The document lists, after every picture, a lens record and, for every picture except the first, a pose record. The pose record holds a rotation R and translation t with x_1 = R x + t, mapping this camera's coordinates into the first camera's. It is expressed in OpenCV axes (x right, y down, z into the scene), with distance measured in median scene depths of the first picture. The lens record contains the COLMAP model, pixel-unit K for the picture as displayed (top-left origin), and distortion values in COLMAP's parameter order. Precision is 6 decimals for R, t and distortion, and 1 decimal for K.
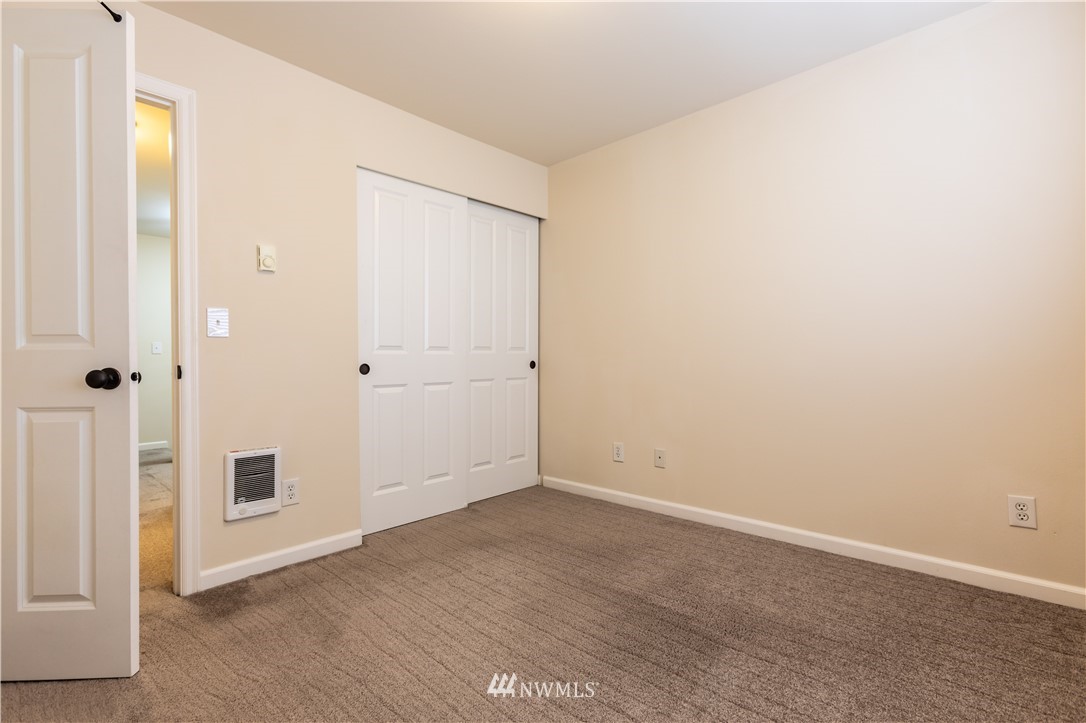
lens RADIAL K [[494.0, 0, 551.4], [0, 494.0, 362.2], [0, 0, 1]] dist [0.000420, 0.000513]
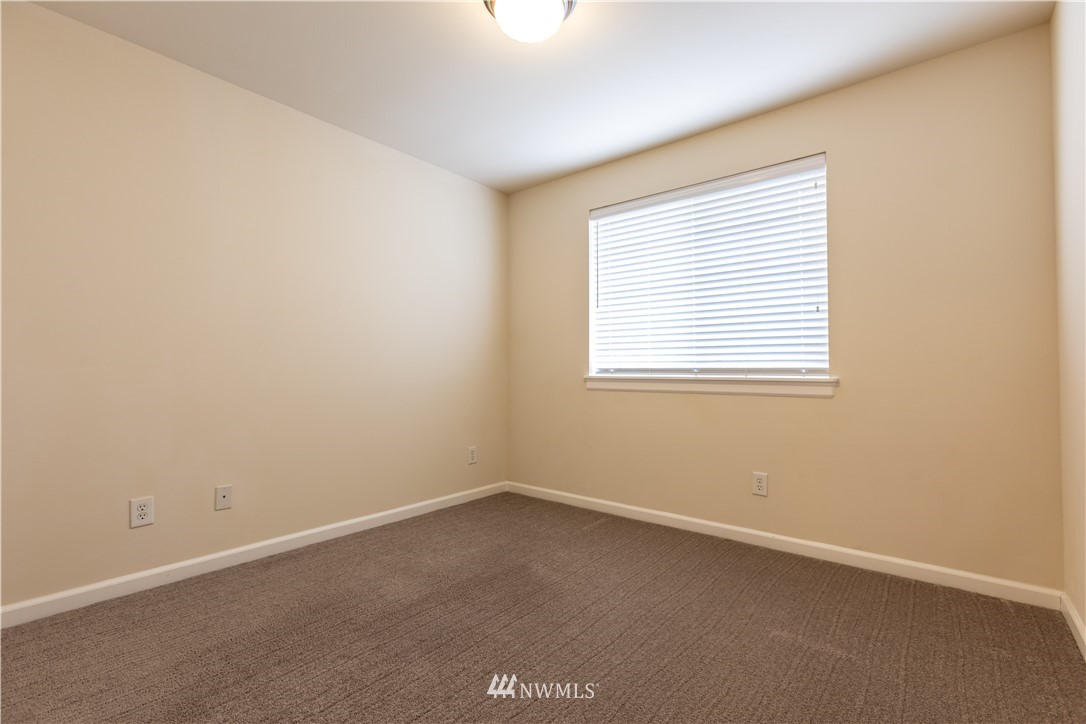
lens RADIAL K [[494.0, 0, 551.4], [0, 494.0, 362.7], [0, 0, 1]] dist [0.000420, 0.000513]
pose [[-0.075994, 0.025589, 0.996780, -0.810209], [-0.001774, 0.999666, -0.025799, -0.002333], [-0.997107, -0.003729, -0.075923, 0.715483]]
